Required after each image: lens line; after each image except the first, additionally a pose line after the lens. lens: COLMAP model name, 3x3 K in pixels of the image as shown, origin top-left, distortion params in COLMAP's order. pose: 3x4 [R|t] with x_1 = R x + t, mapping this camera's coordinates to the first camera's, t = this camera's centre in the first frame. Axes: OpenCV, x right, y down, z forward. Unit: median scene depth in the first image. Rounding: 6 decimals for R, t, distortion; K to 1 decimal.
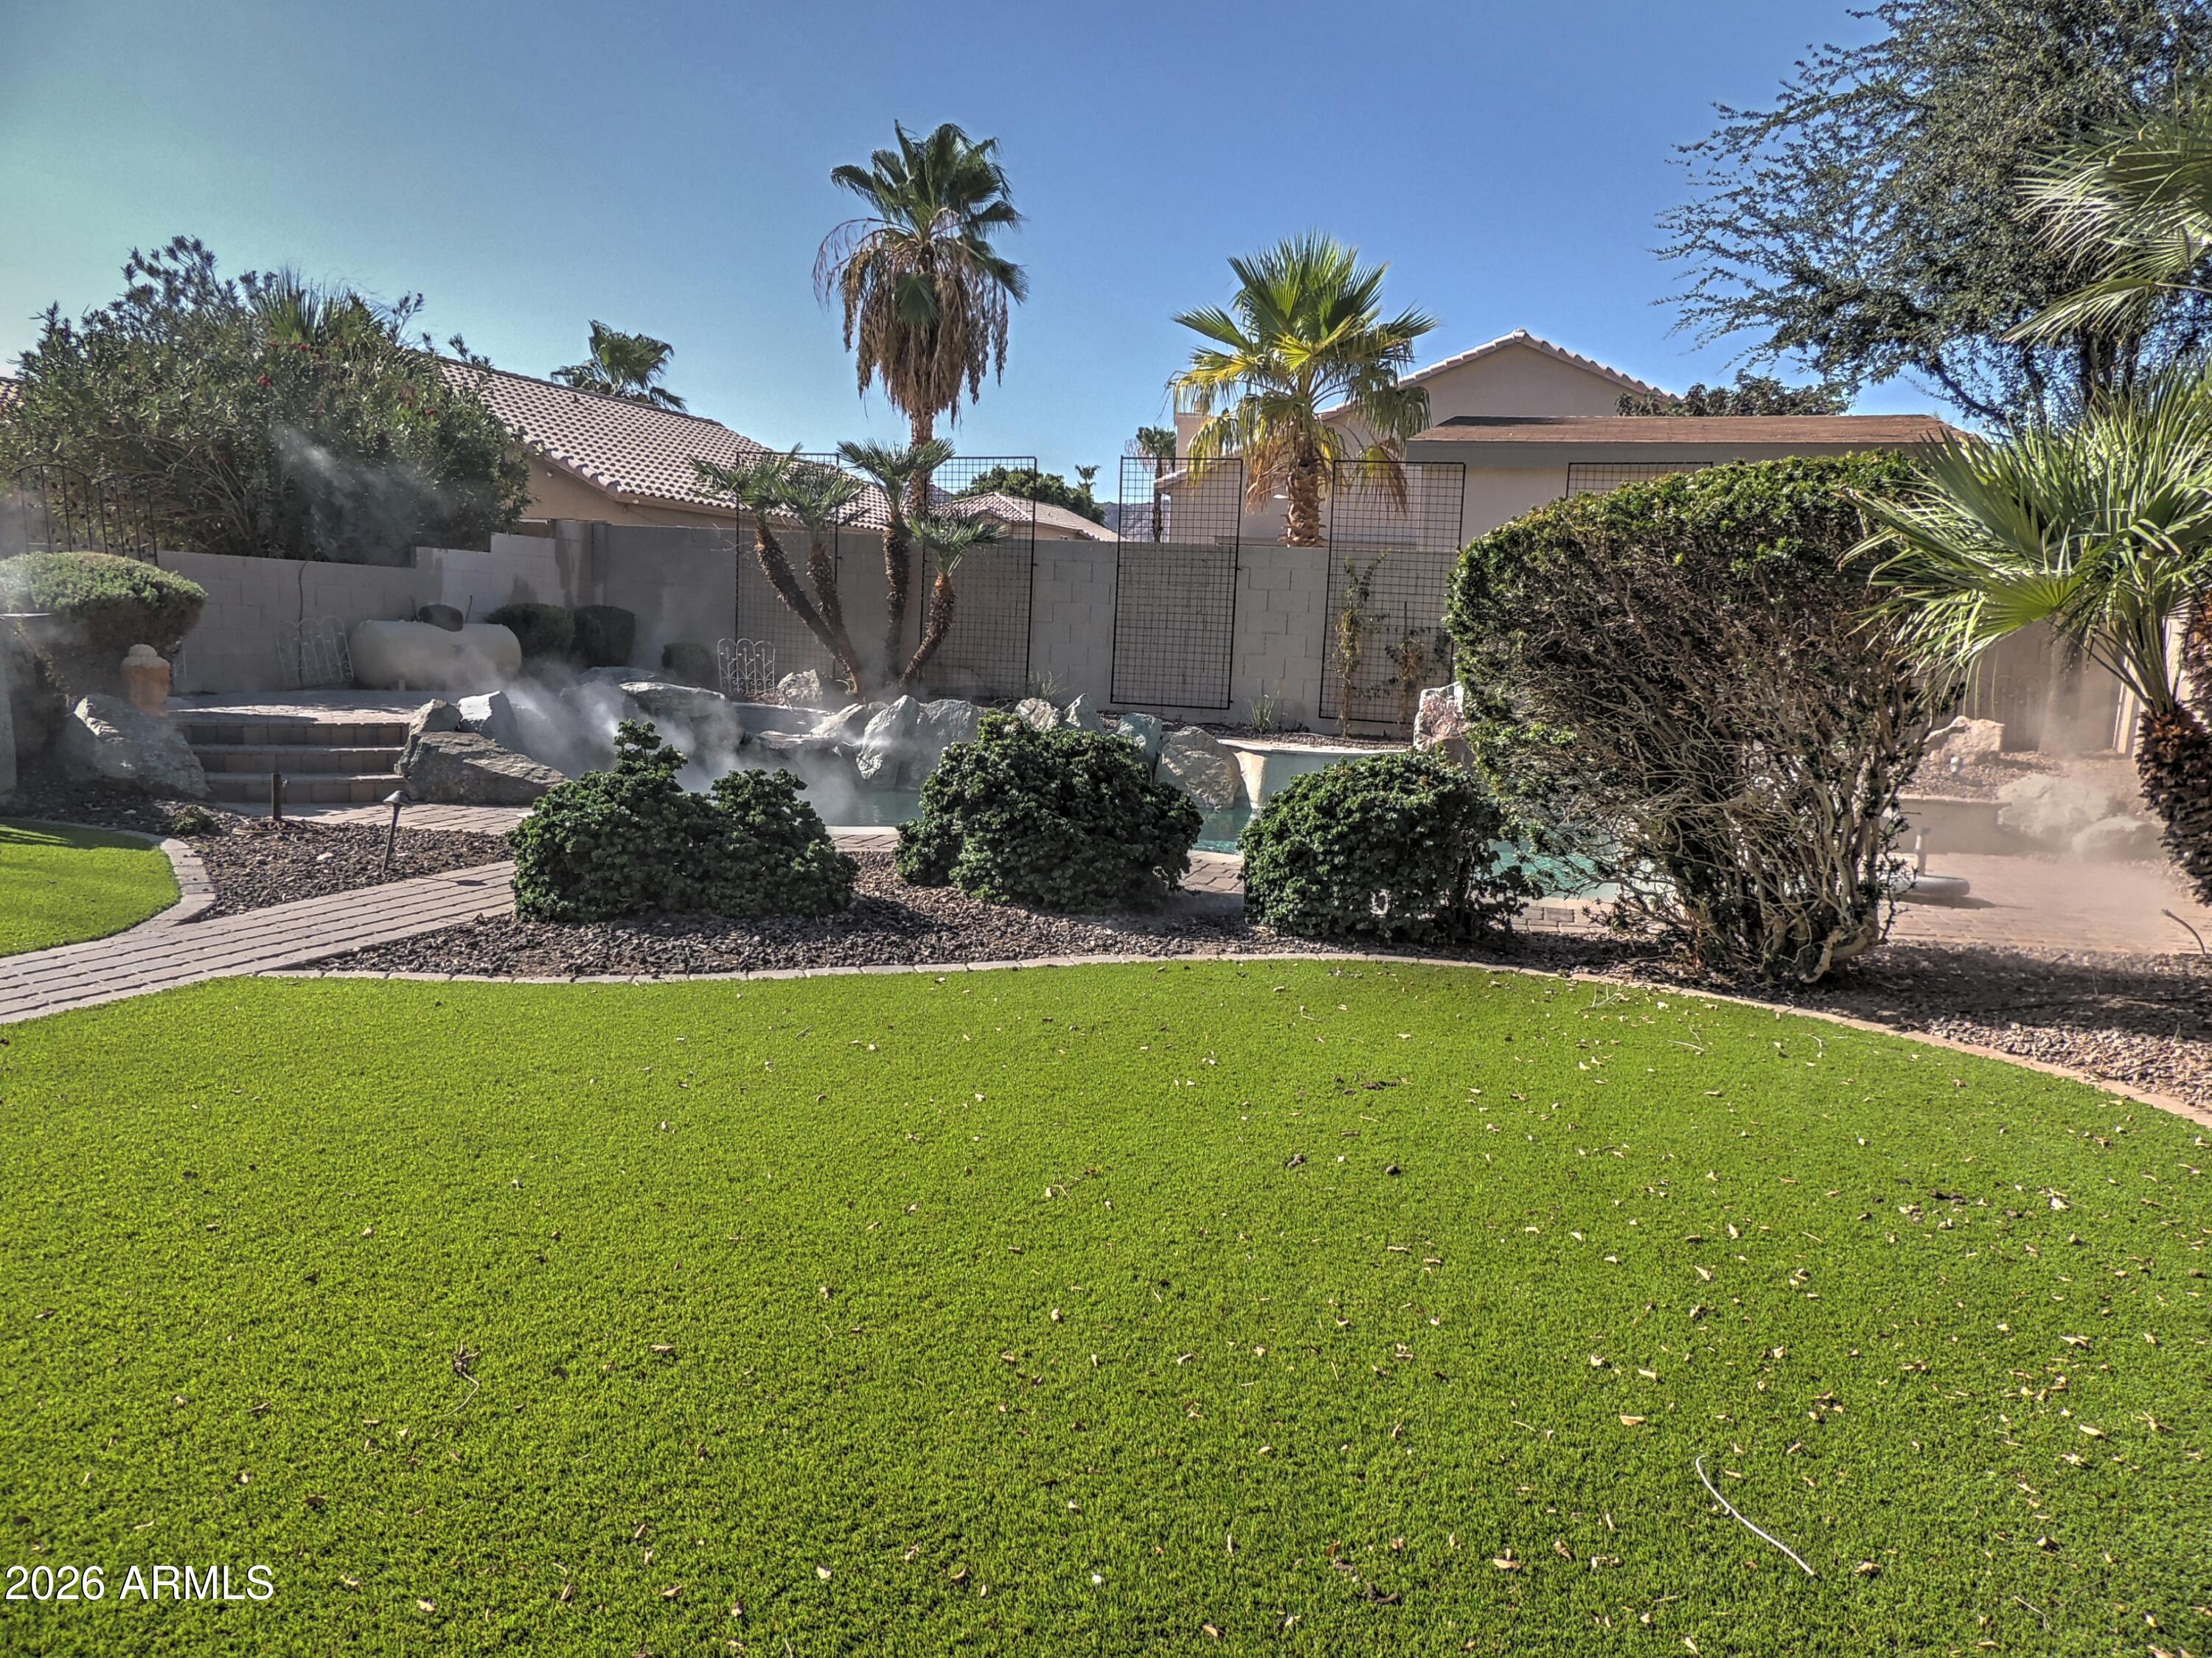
lens RADIAL K [[1644.3, 0, 1106.0], [0, 1644.3, 829.0], [0, 0, 1]] dist [0.033799, 0.003257]
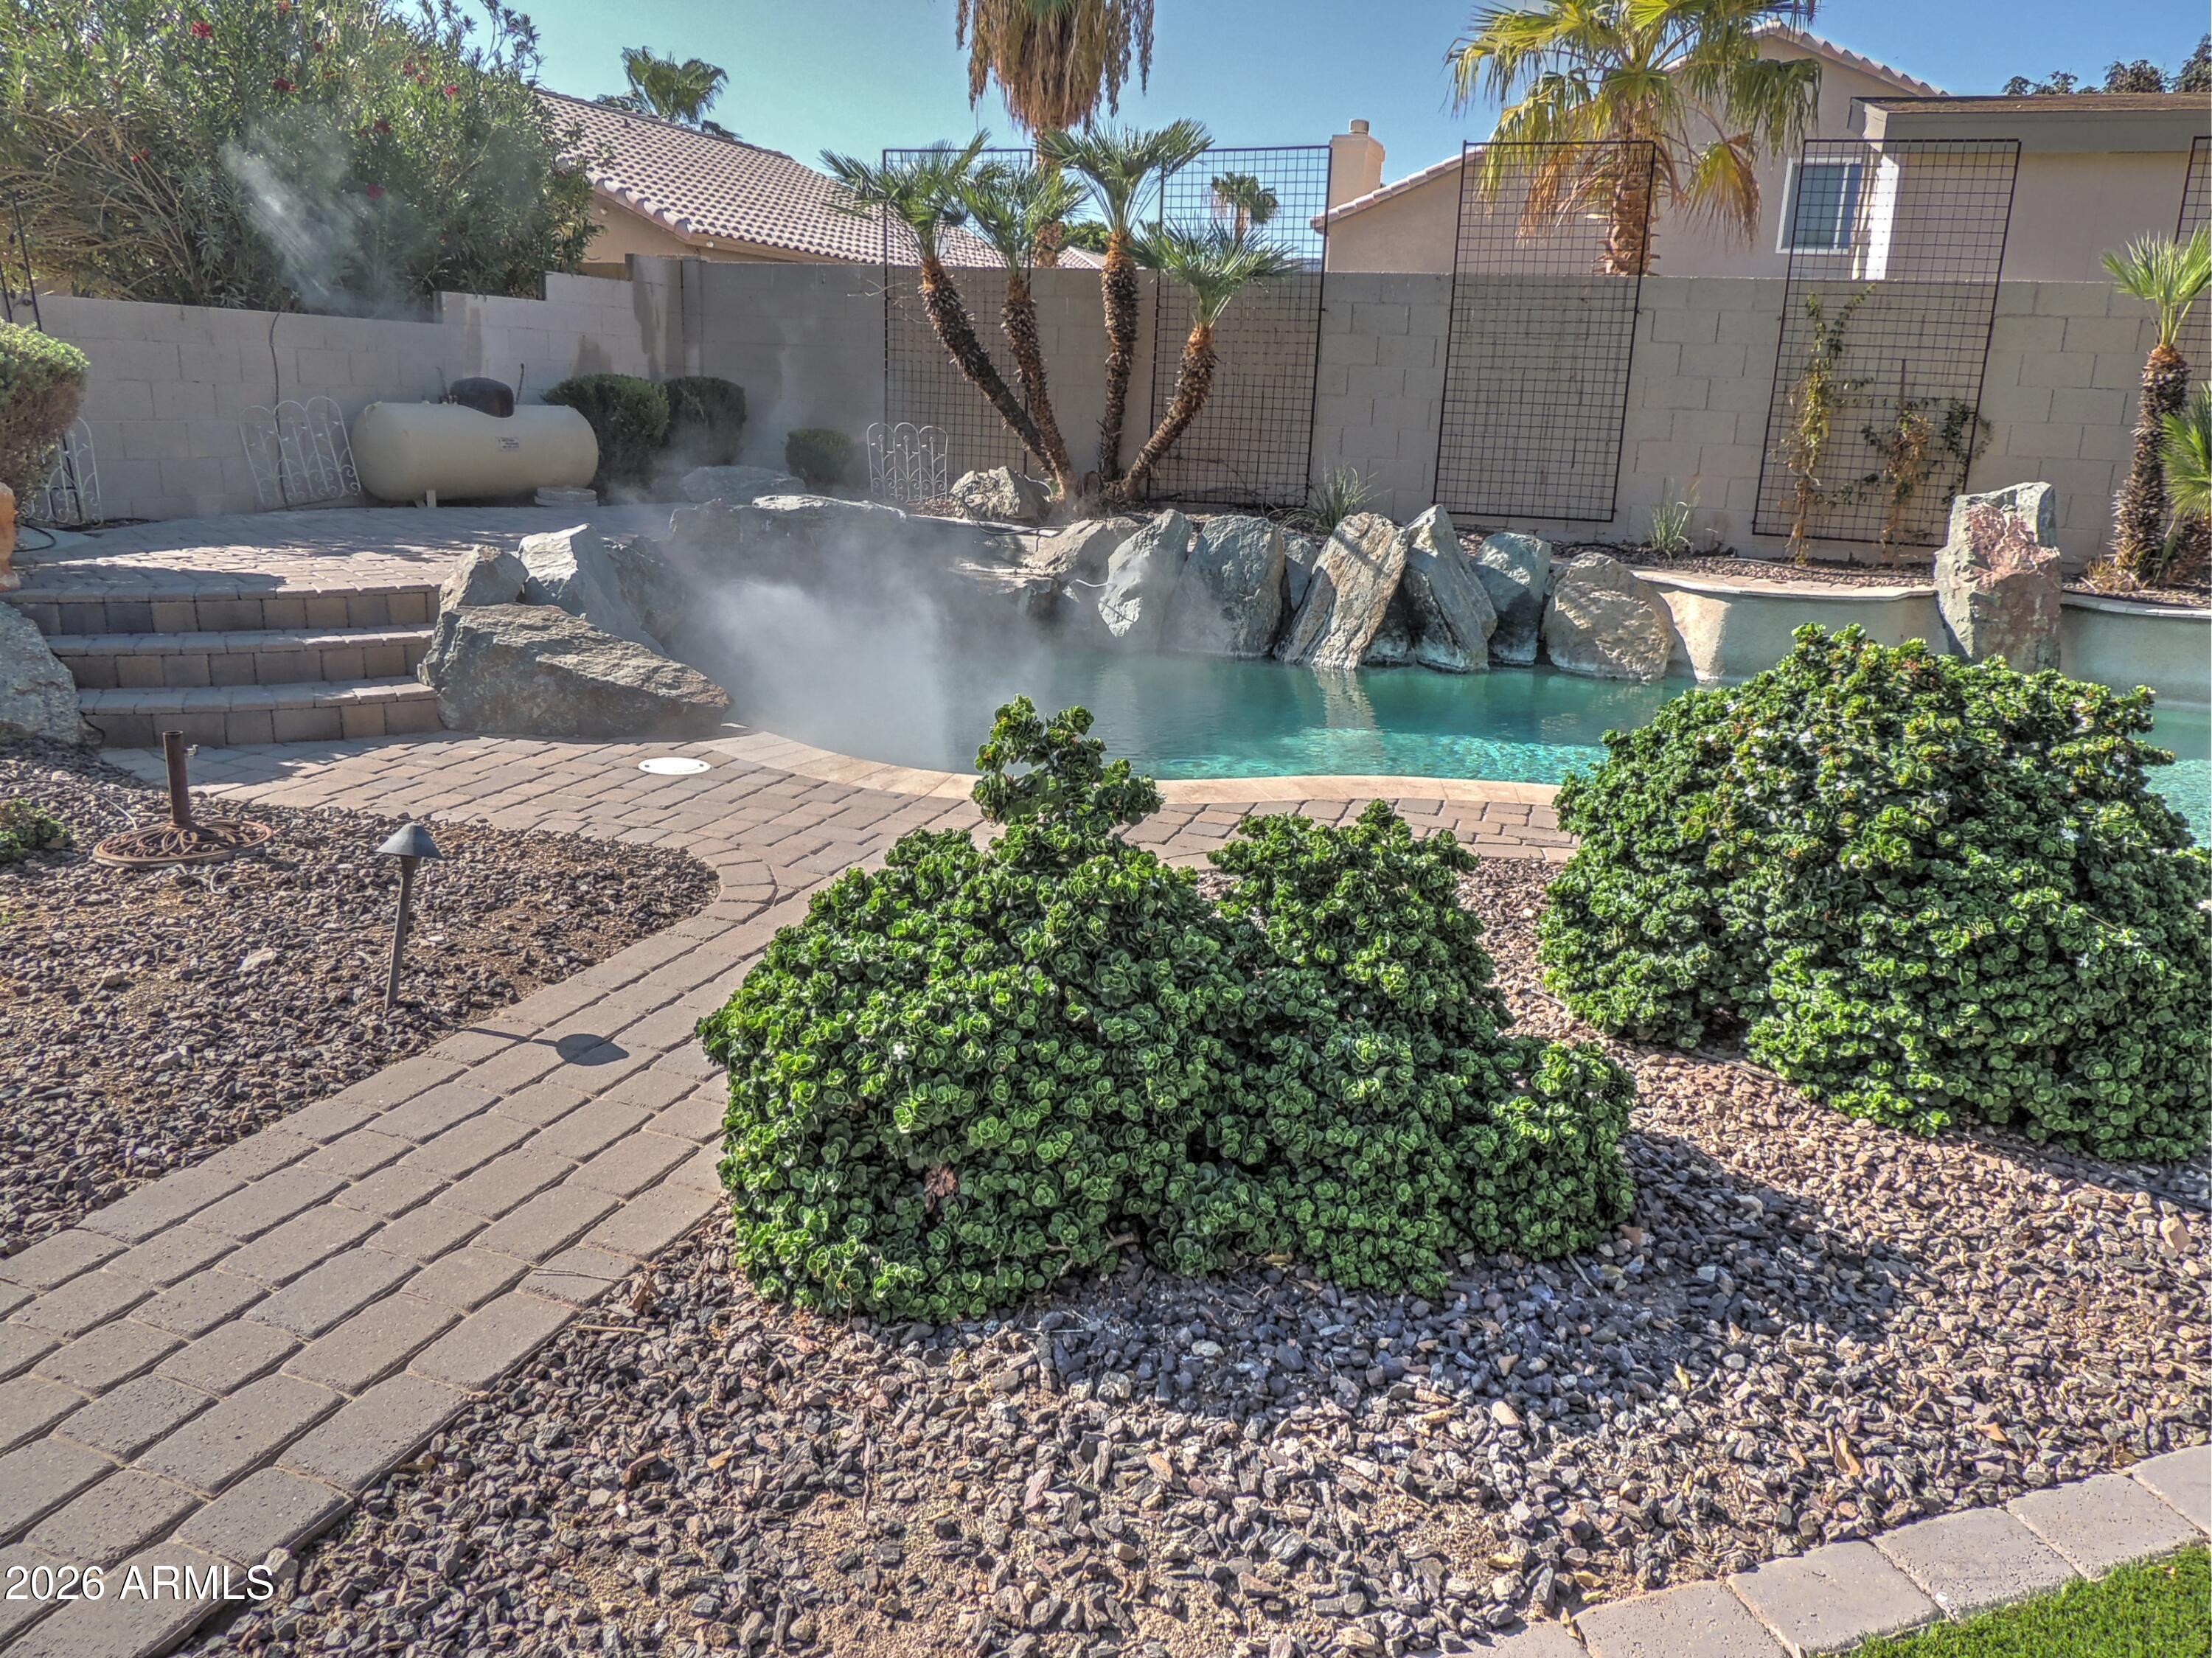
lens RADIAL K [[1602.2, 0, 1106.0], [0, 1602.2, 829.0], [0, 0, 1]] dist [0.003726, -0.003930]
pose [[0.999772, -0.002691, -0.021200, -0.135432], [0.005655, 0.989994, 0.140996, -0.044610], [0.020608, -0.141084, 0.989783, 0.336349]]
